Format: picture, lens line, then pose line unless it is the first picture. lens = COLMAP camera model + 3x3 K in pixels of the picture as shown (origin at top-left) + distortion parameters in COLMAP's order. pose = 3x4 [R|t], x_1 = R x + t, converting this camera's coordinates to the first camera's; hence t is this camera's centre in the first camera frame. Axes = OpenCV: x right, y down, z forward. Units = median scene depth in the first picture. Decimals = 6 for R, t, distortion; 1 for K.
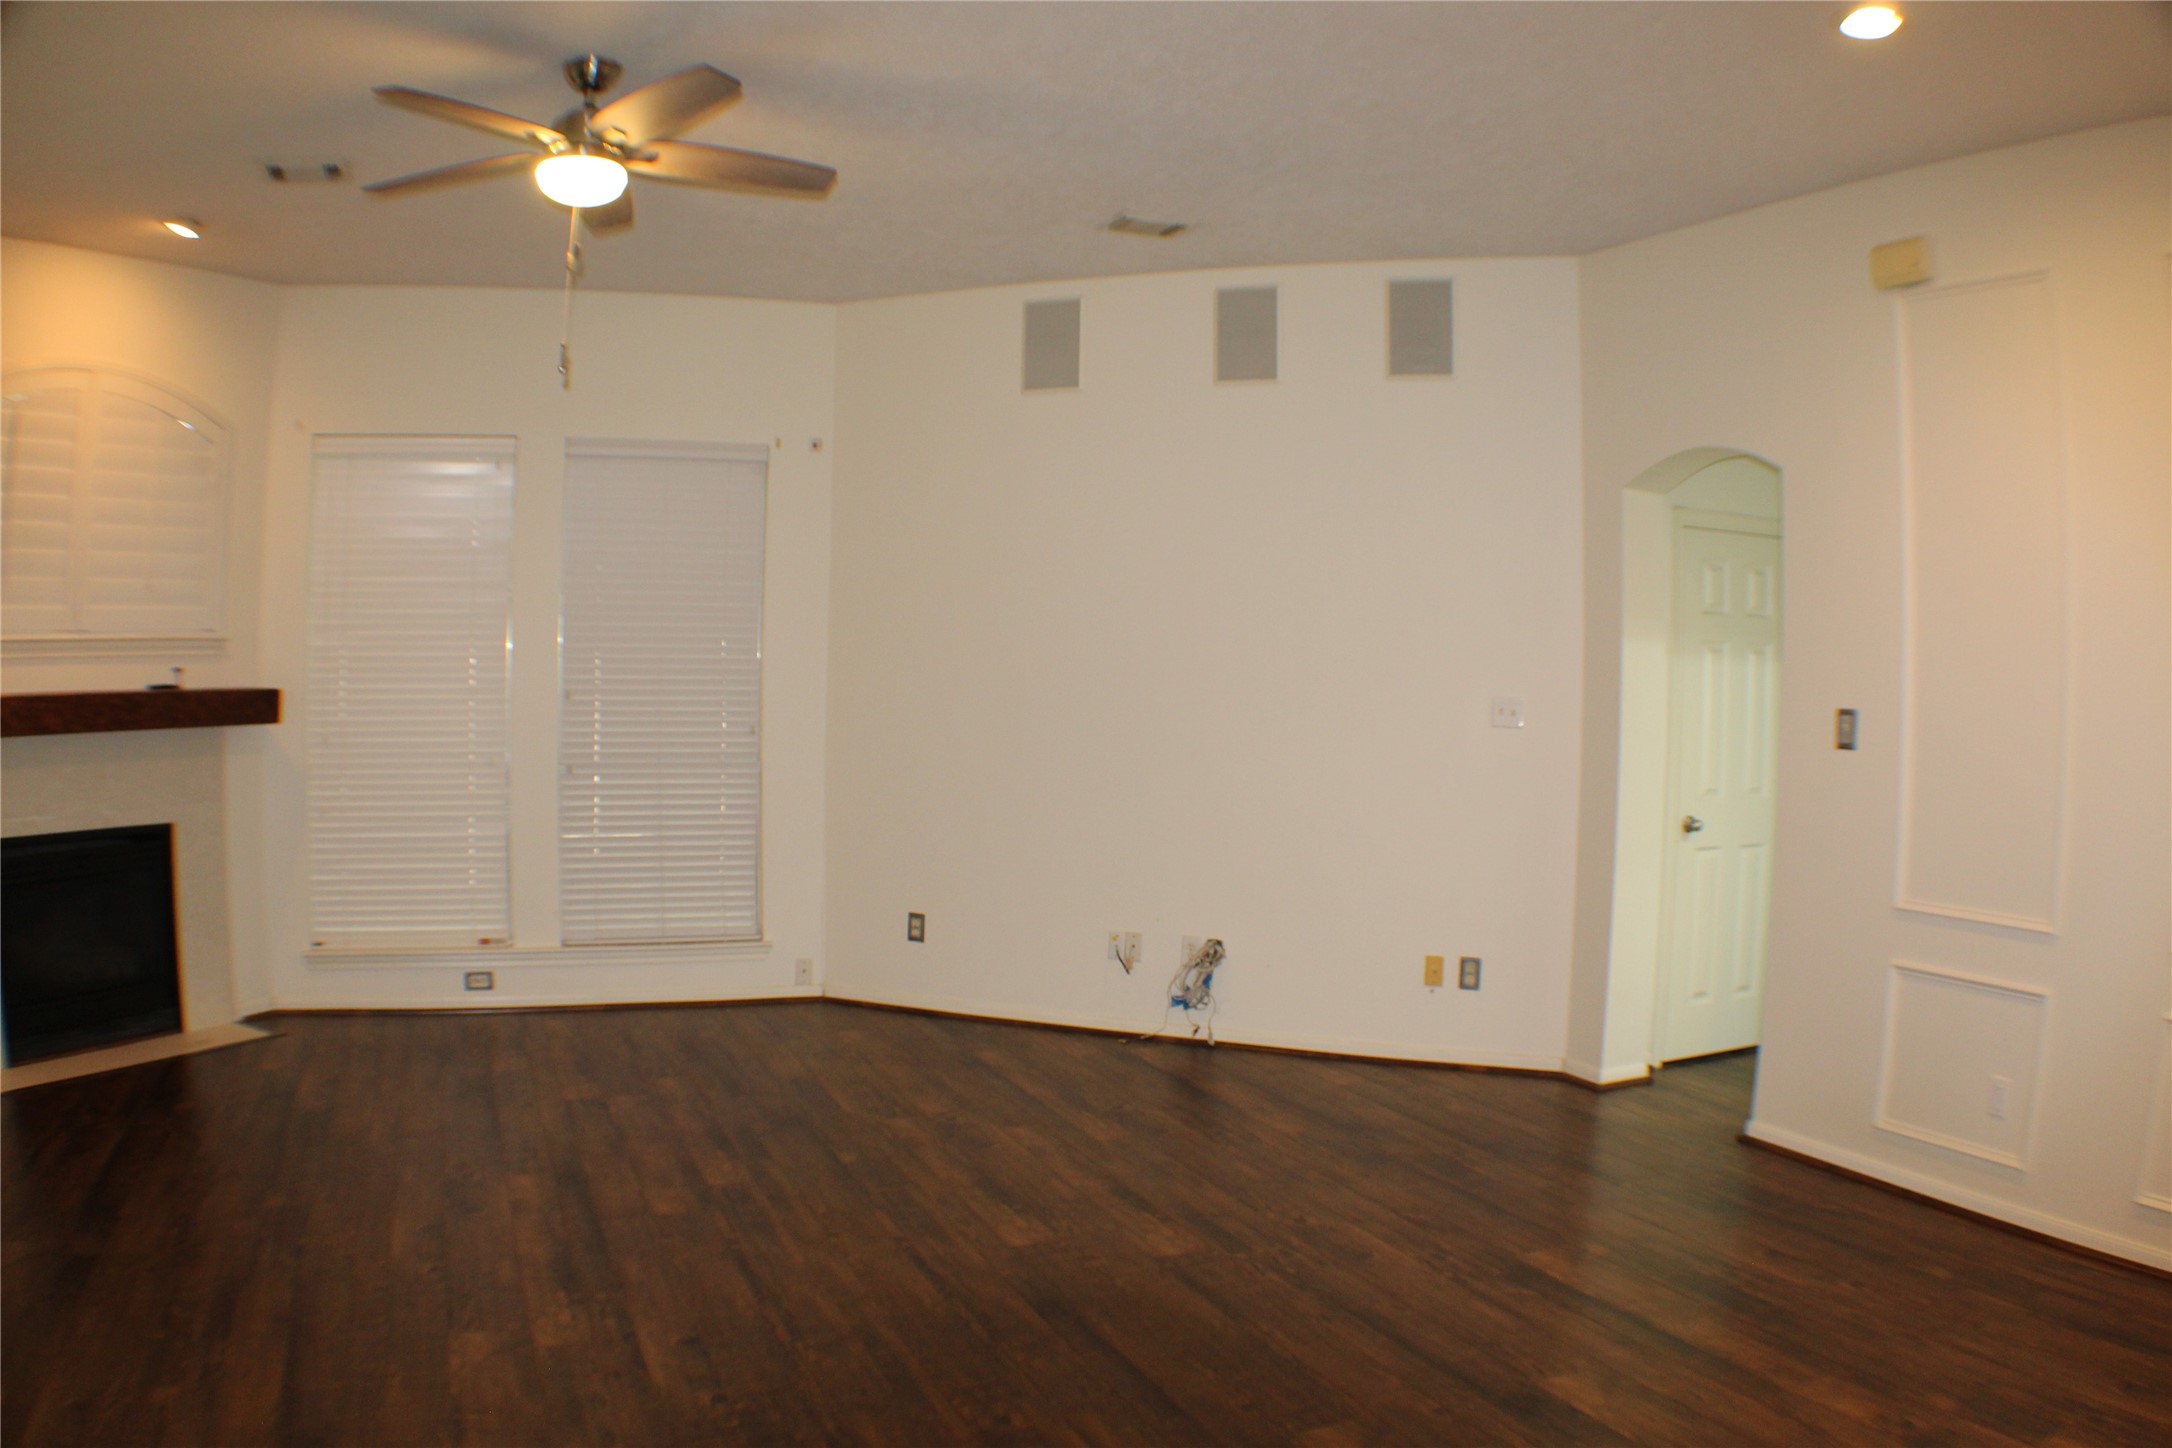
lens RADIAL K [[1579.7, 0, 1117.3], [0, 1579.7, 763.7], [0, 0, 1]] dist [-0.335863, 0.100729]
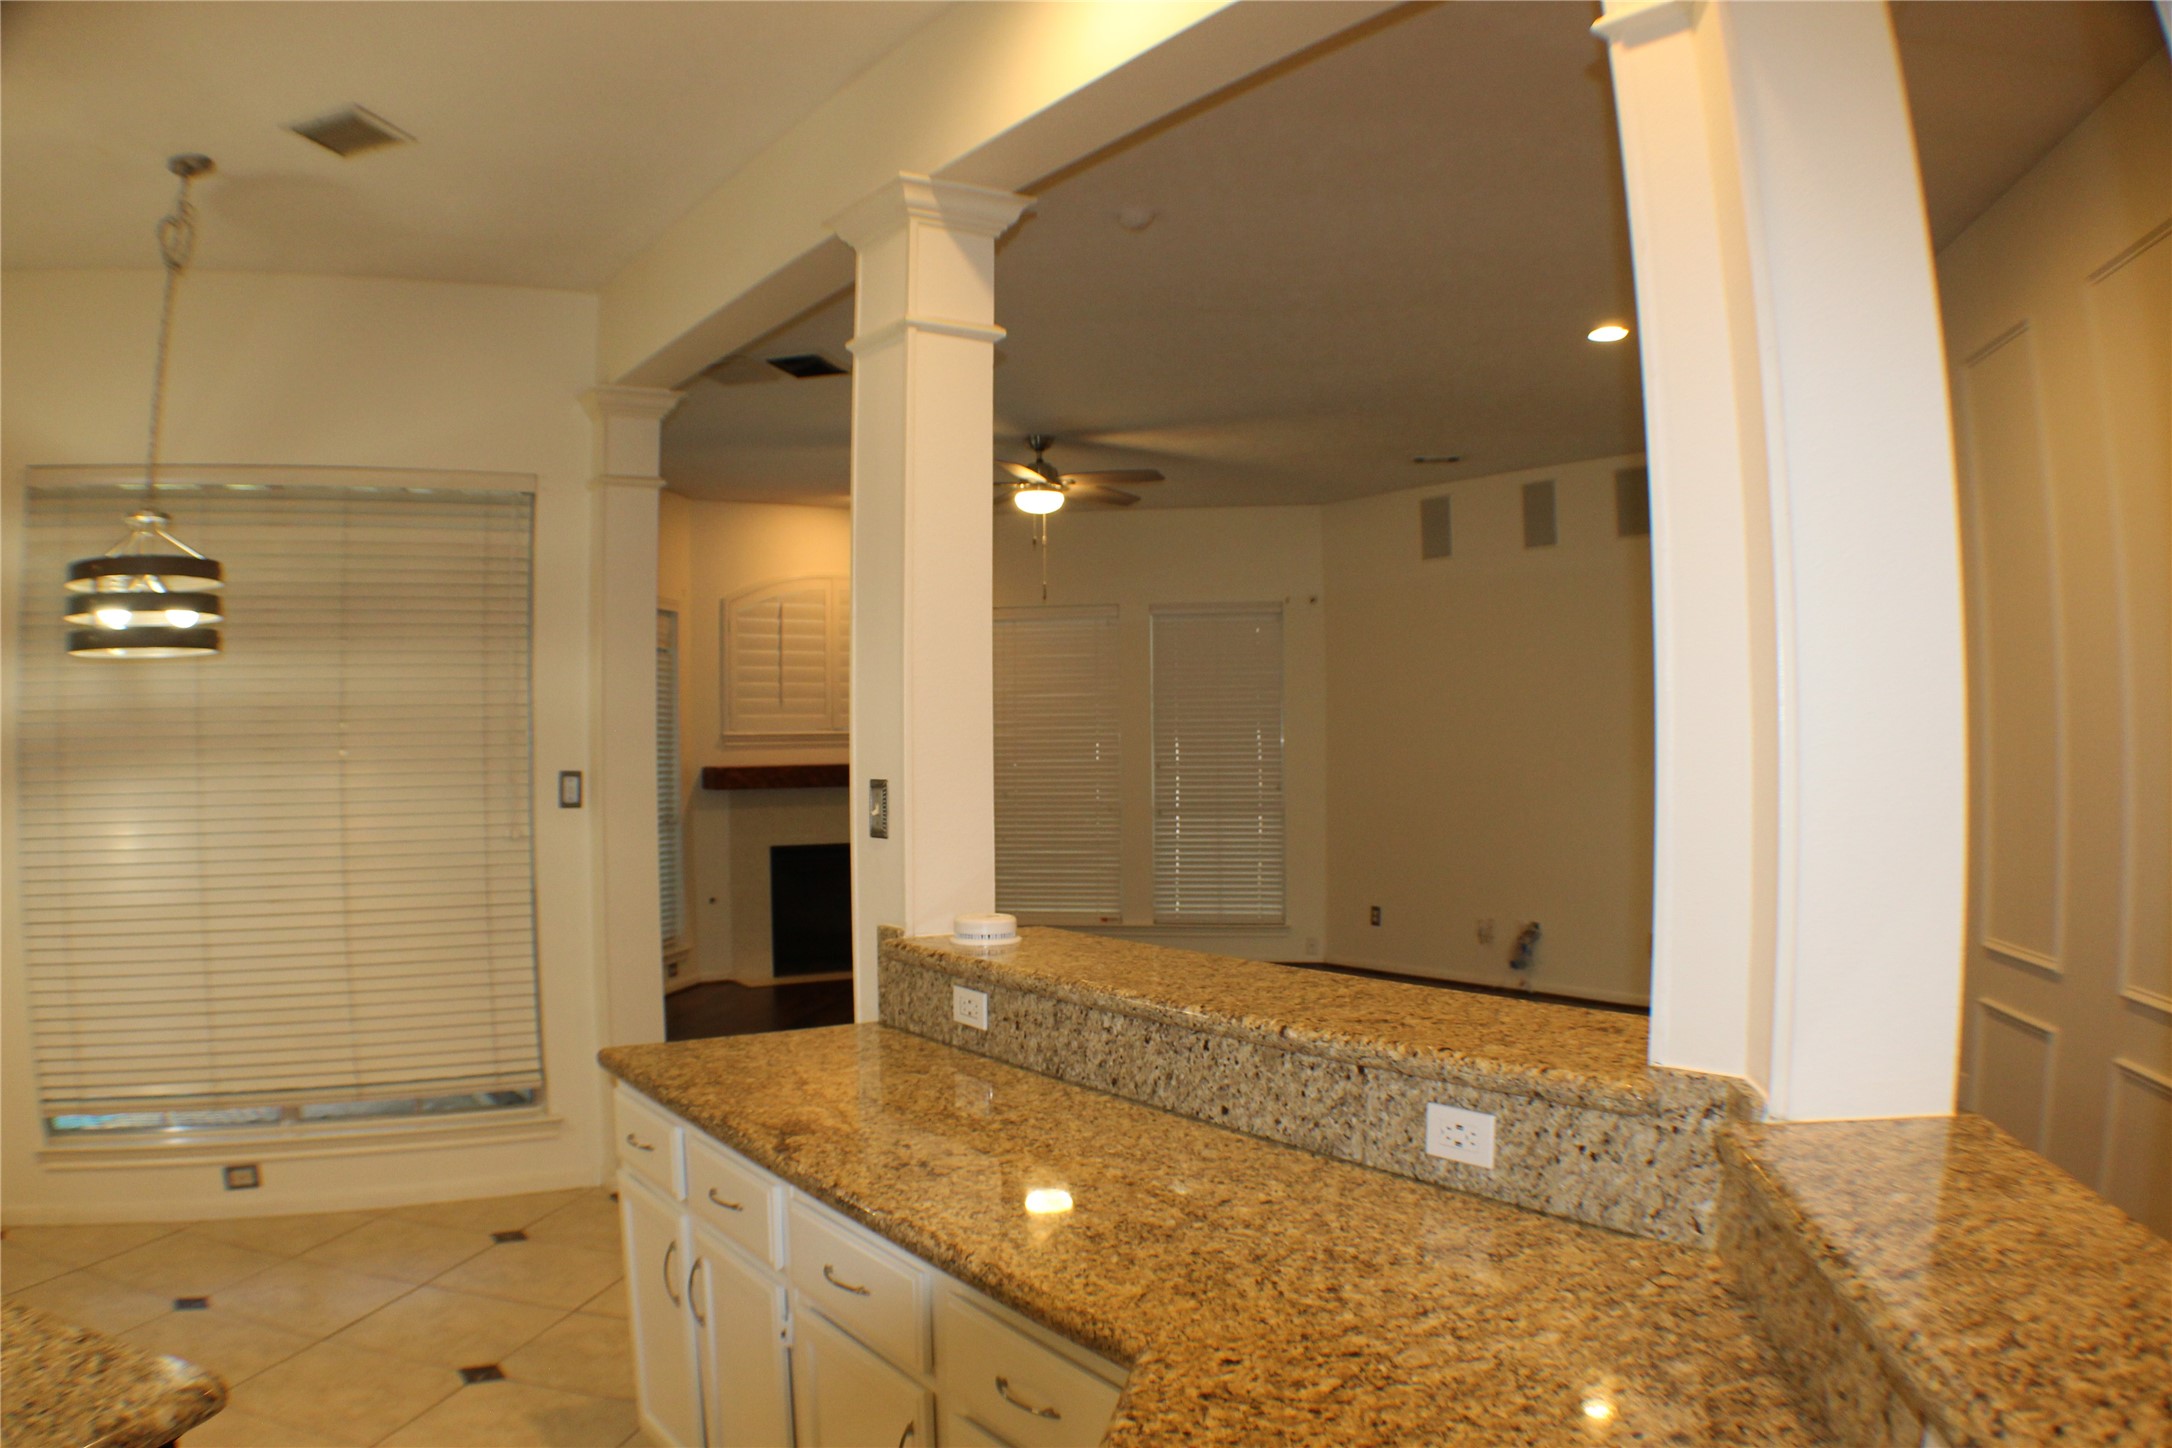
lens RADIAL K [[1575.5, 0, 1094.9], [0, 1575.5, 755.9], [0, 0, 1]] dist [-0.335285, 0.099455]
pose [[0.837348, -0.025258, -0.546086, 0.511742], [-0.005857, 0.998460, -0.055161, 0.037946], [0.546639, 0.049387, 0.835911, -0.447293]]
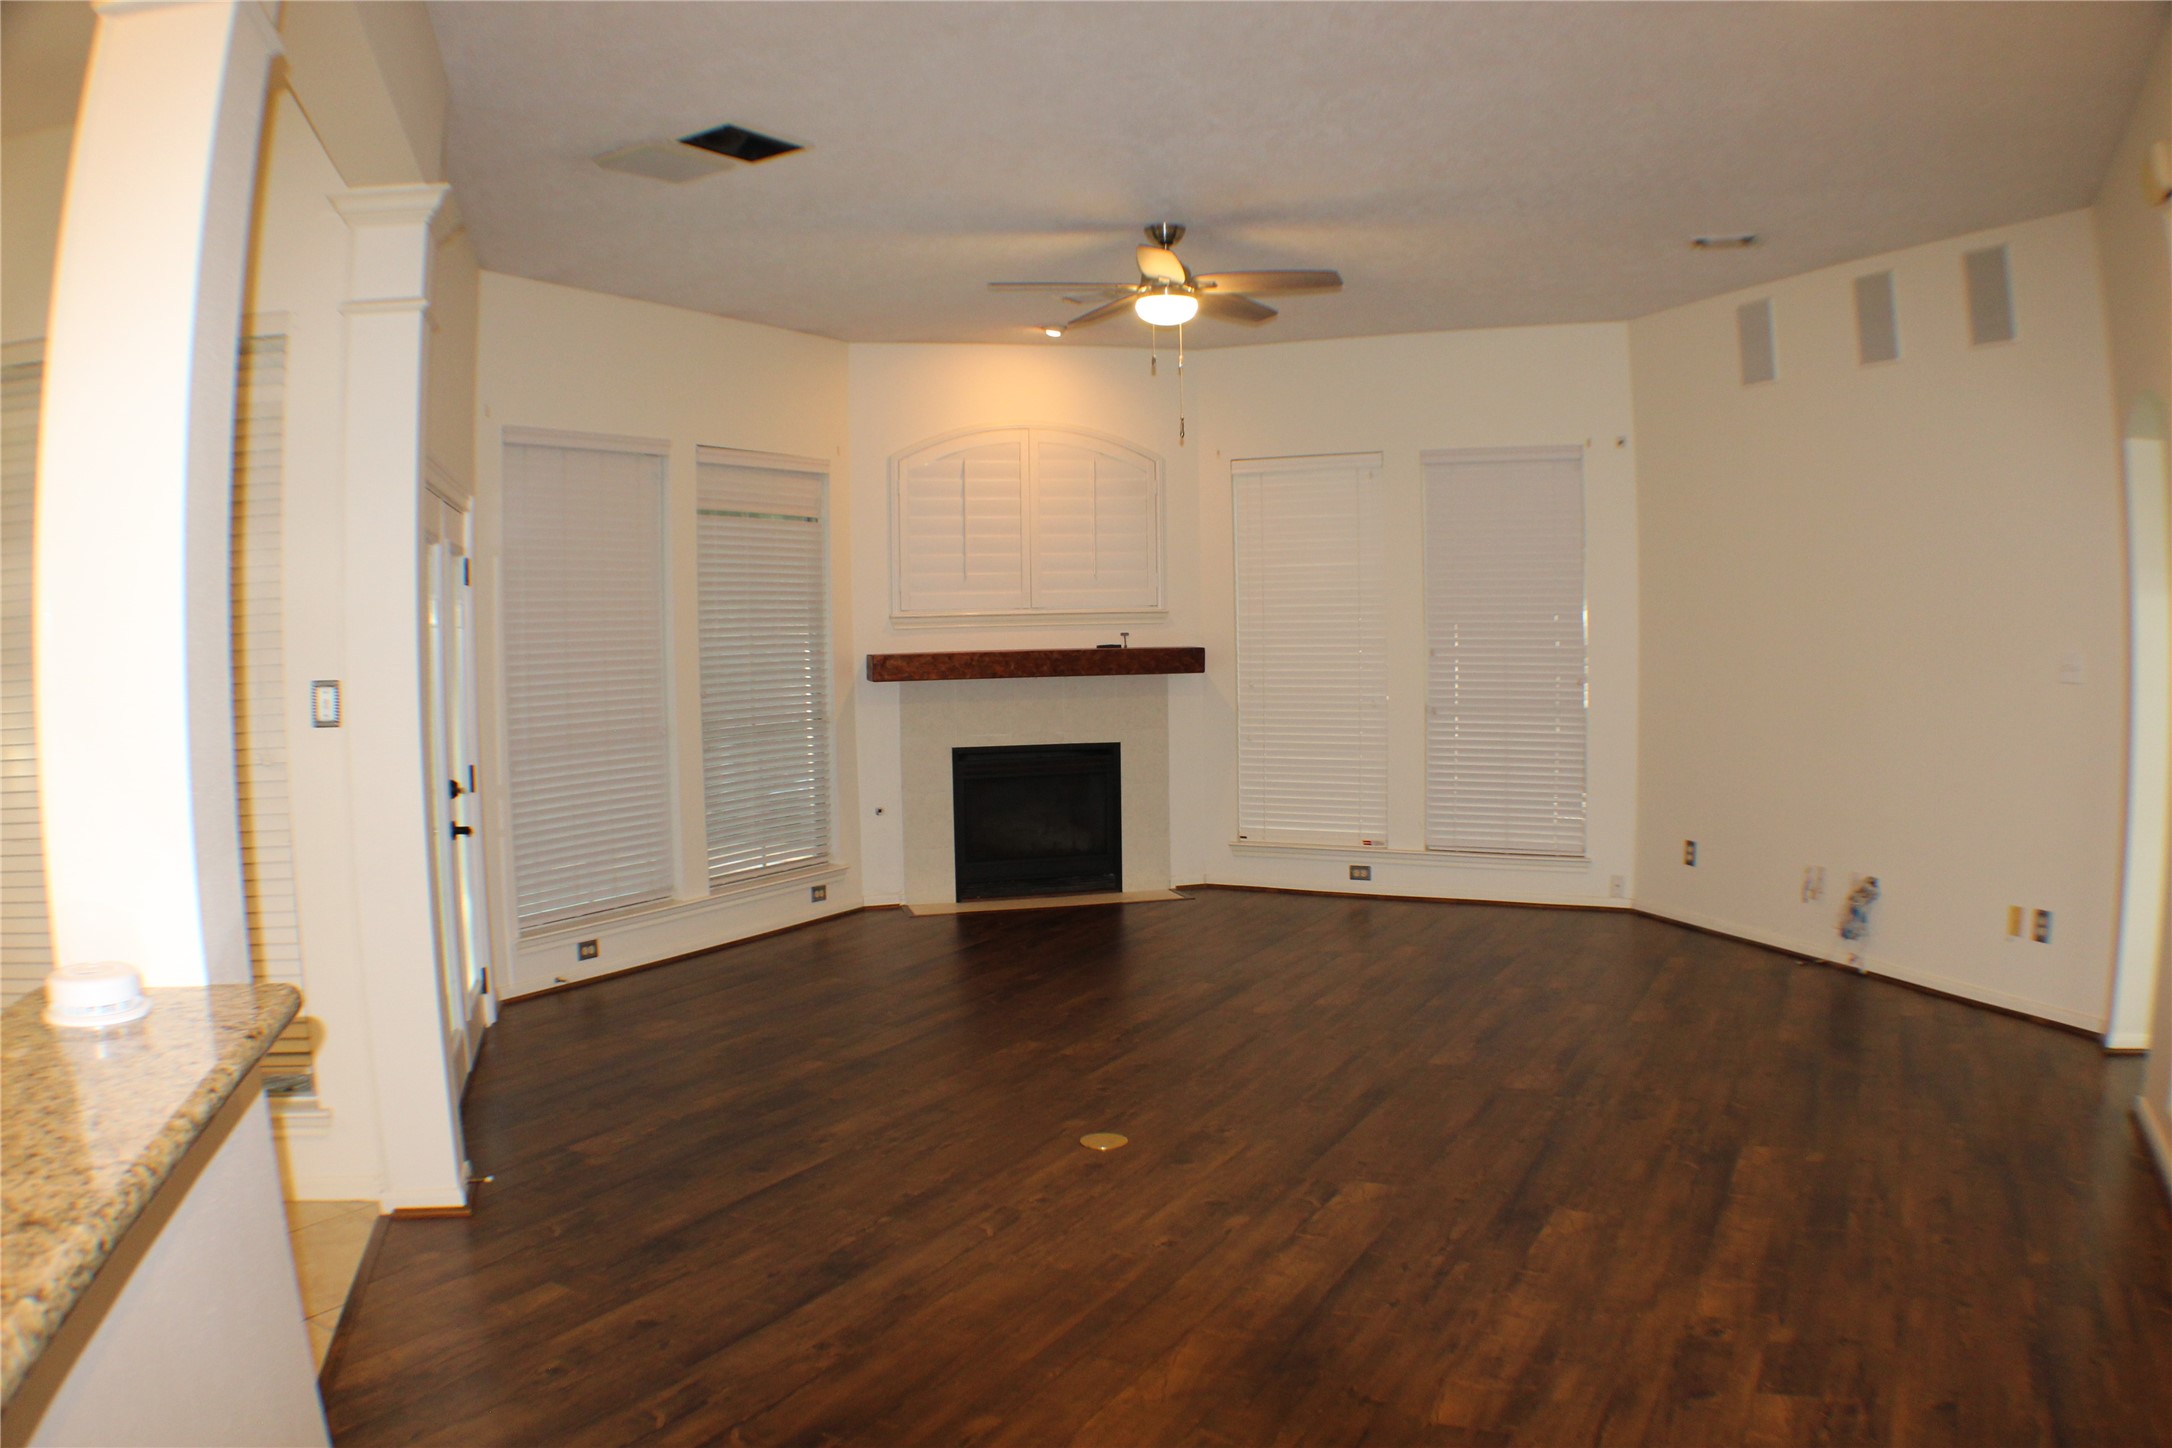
lens RADIAL K [[1575.5, 0, 1094.9], [0, 1575.5, 755.9], [0, 0, 1]] dist [-0.335285, 0.099455]
pose [[0.619979, 0.033609, -0.783898, 0.507069], [-0.018741, 0.999431, 0.028028, 0.010797], [0.784395, -0.002686, 0.620256, -0.033361]]
